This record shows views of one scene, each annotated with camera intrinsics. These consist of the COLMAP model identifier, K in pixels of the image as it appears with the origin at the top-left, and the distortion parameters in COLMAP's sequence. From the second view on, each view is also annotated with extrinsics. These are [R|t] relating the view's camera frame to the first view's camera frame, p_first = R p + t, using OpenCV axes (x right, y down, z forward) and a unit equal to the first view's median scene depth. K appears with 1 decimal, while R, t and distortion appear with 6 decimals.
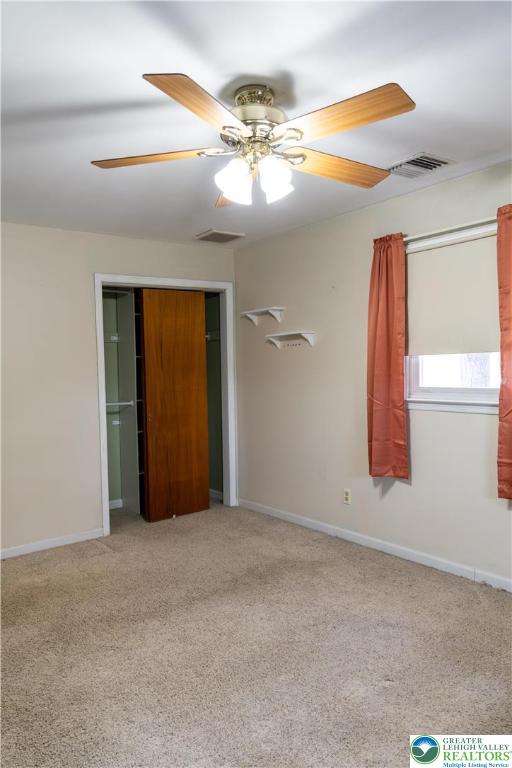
lens RADIAL K [[535.3, 0, 256.0], [0, 535.3, 384.0], [0, 0, 1]] dist [-0.003044, -0.001080]
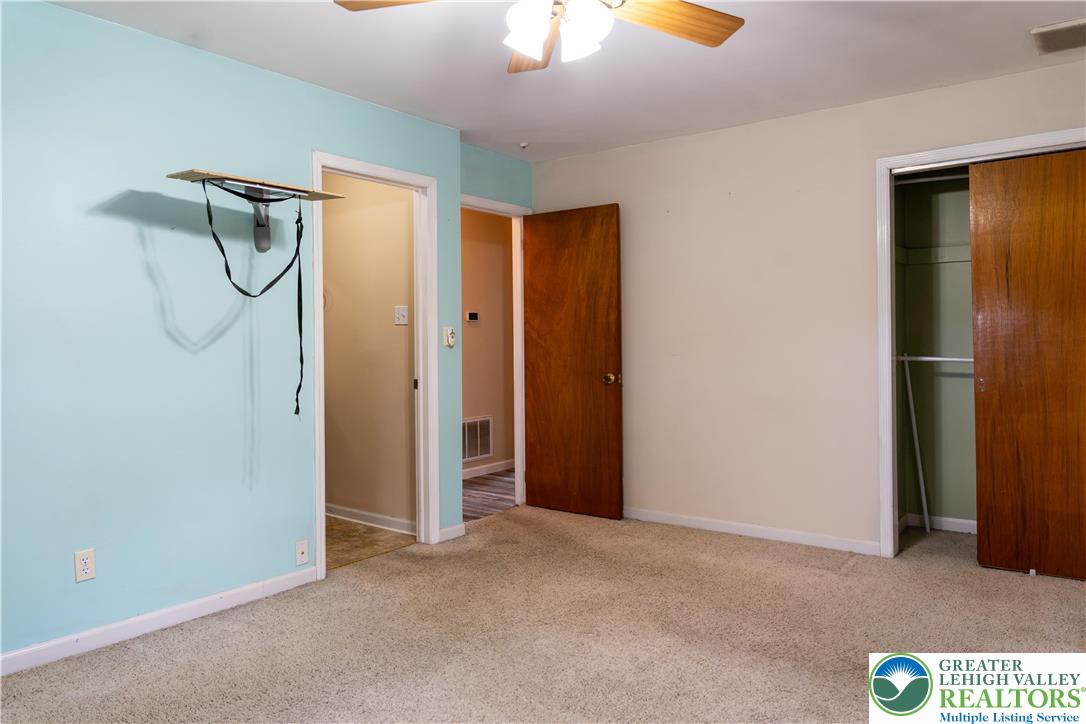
lens RADIAL K [[746.1, 0, 562.8], [0, 746.1, 322.6], [0, 0, 1]] dist [-0.003182, -0.001417]
pose [[0.282390, 0.007749, -0.959269, 0.525622], [-0.028211, 0.999602, -0.000230, 0.010195], [0.958885, 0.027127, 0.282496, 0.391619]]
